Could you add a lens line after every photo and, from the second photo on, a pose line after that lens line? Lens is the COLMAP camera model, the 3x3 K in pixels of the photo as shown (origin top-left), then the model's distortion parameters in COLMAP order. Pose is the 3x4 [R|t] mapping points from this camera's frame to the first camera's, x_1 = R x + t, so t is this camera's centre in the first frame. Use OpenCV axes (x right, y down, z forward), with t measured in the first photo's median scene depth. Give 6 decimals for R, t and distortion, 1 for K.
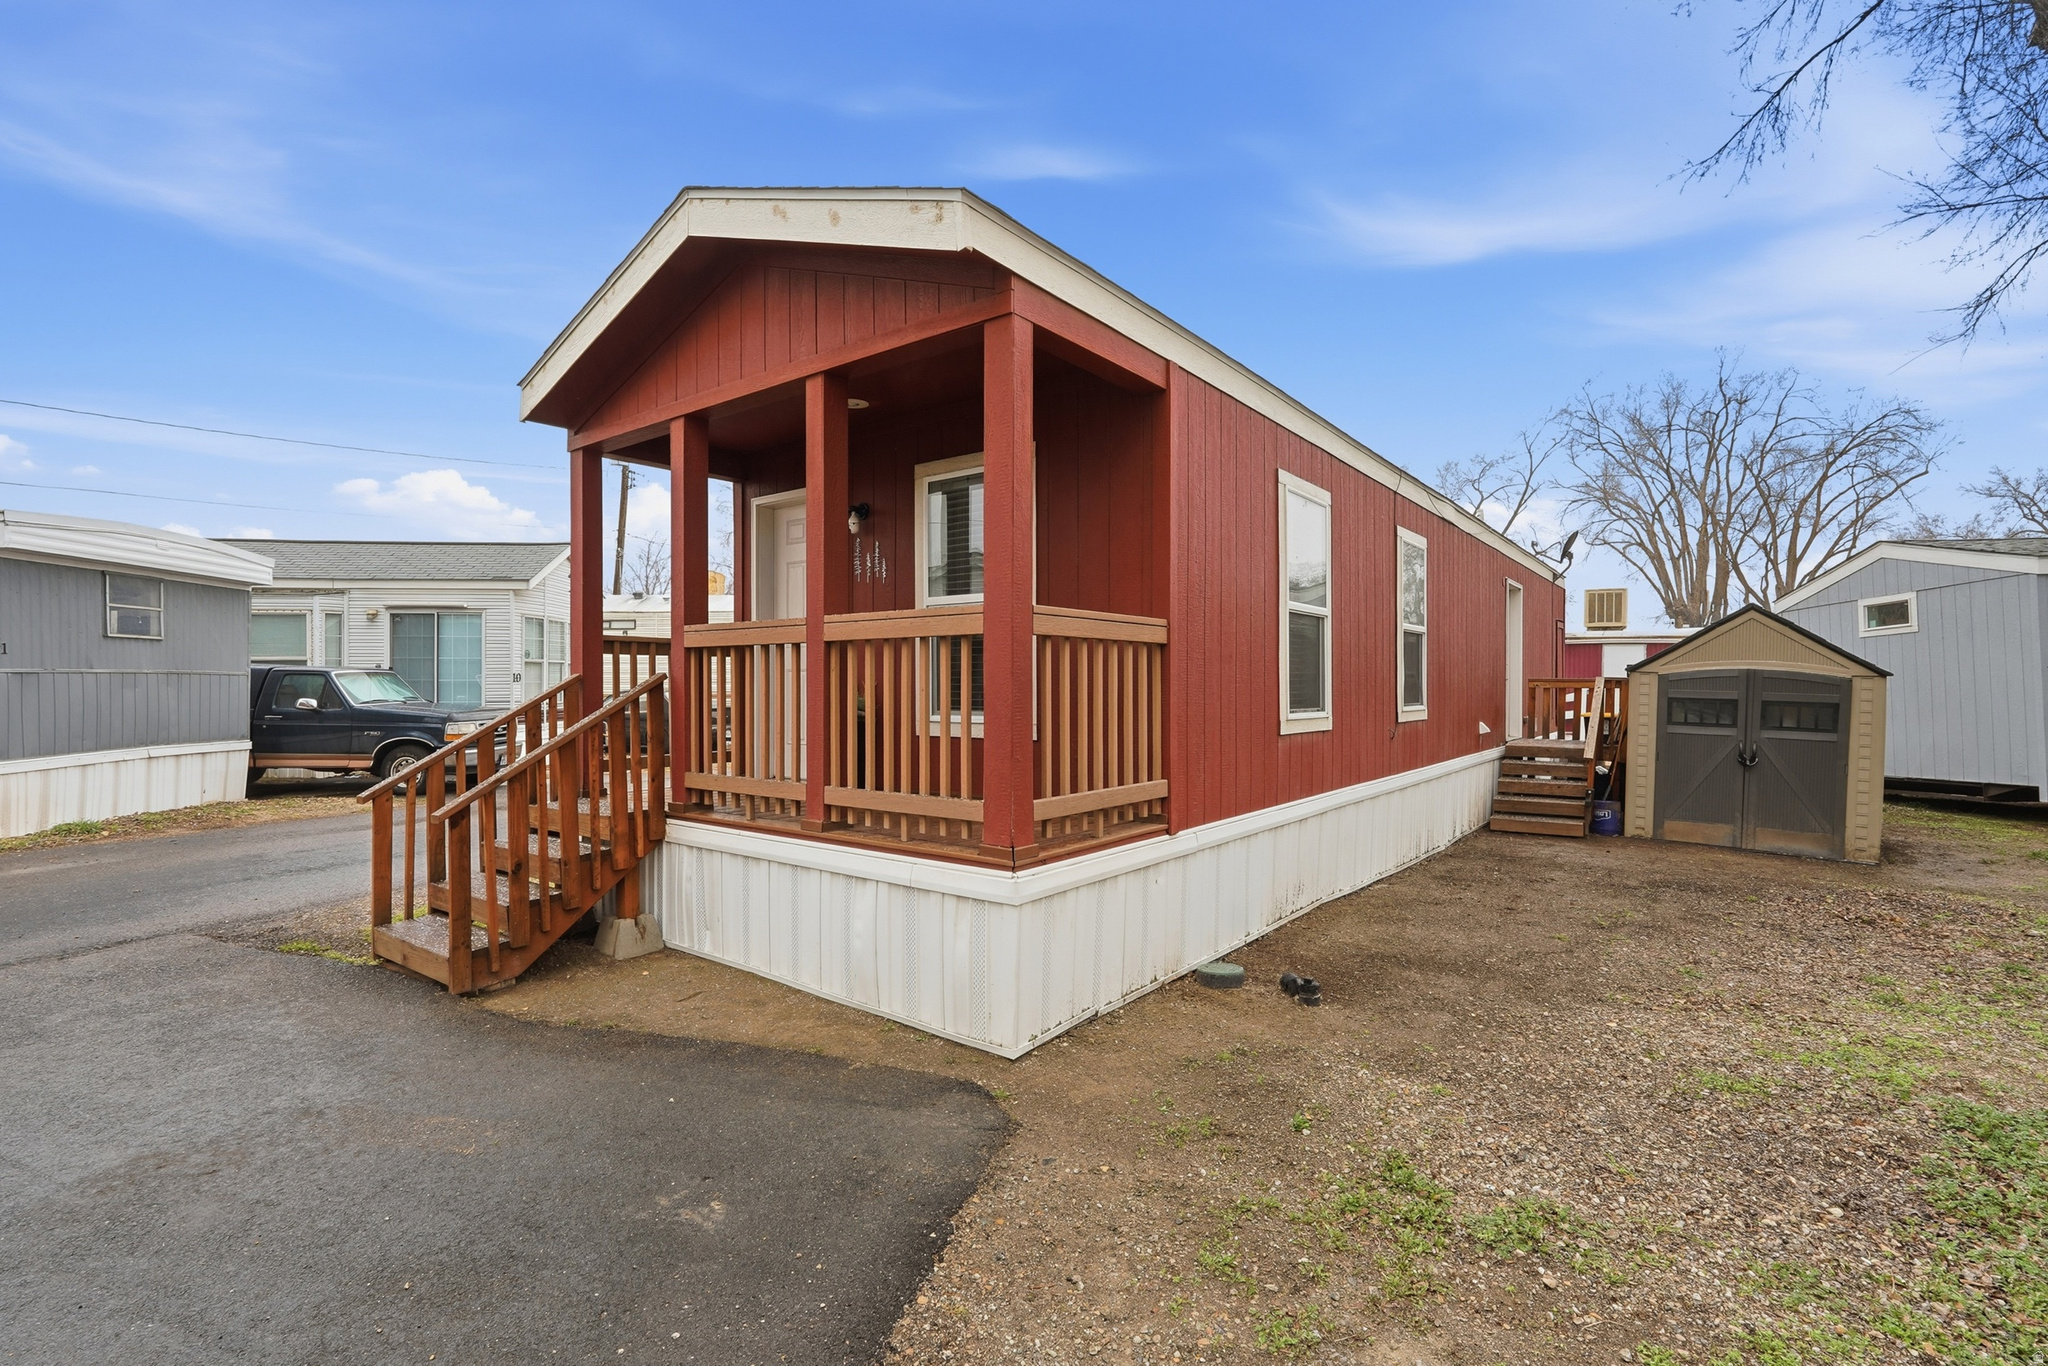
lens RADIAL K [[917.6, 0, 1034.9], [0, 917.6, 684.5], [0, 0, 1]] dist [-0.003693, 0.003215]
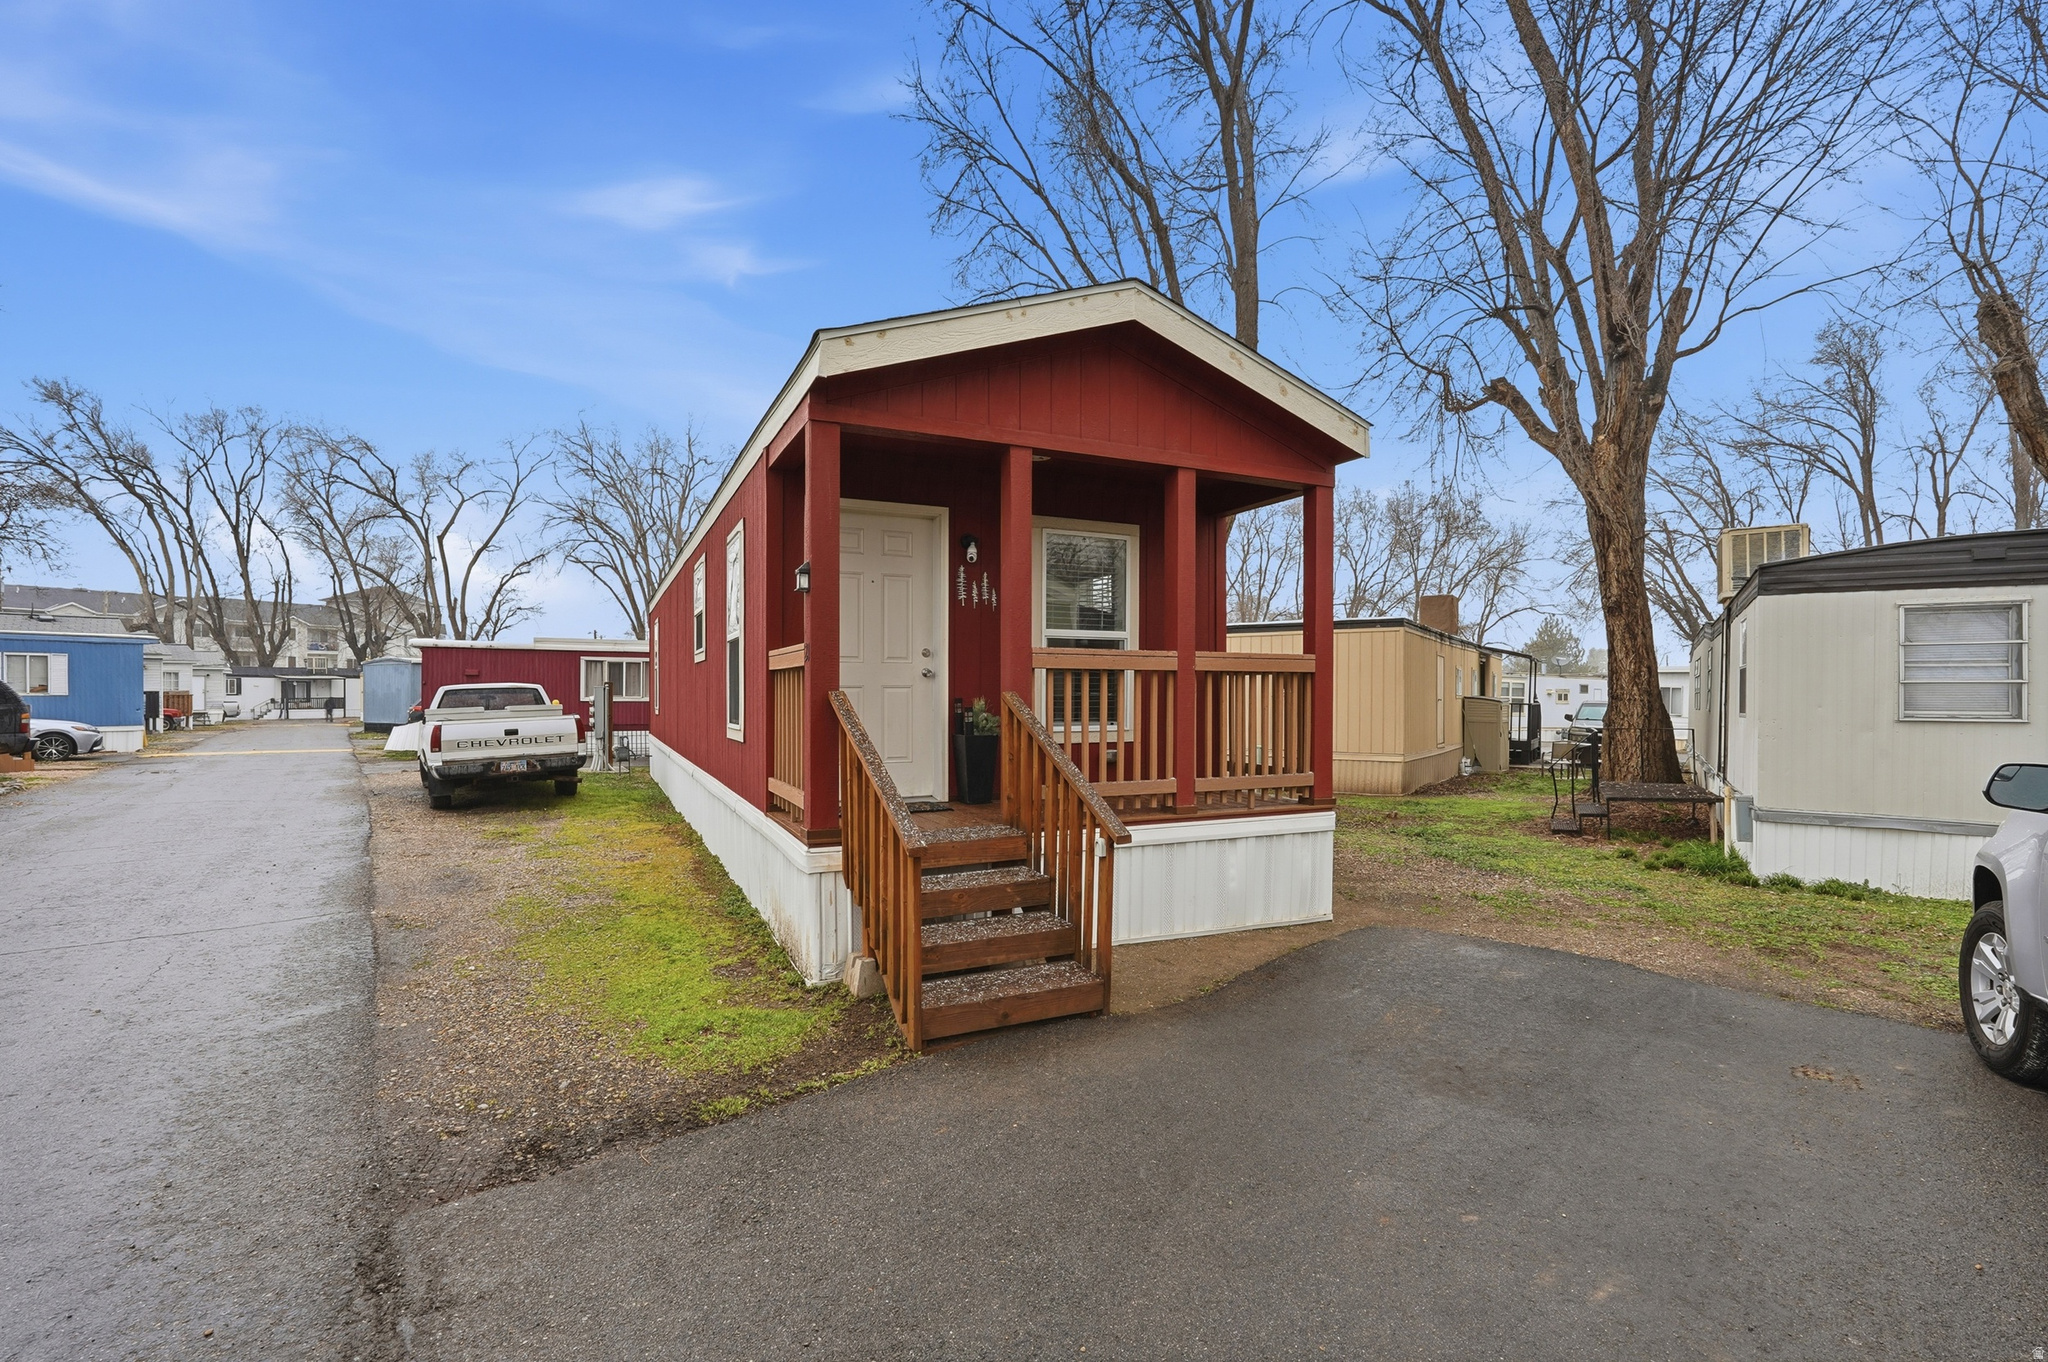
lens RADIAL K [[917.6, 0, 1031.6], [0, 917.6, 684.2], [0, 0, 1]] dist [-0.003693, 0.003215]
pose [[0.468832, -0.000575, 0.883287, -1.370734], [0.008837, 0.999953, -0.004040, -0.020654], [-0.883243, 0.009700, 0.468814, 0.525398]]
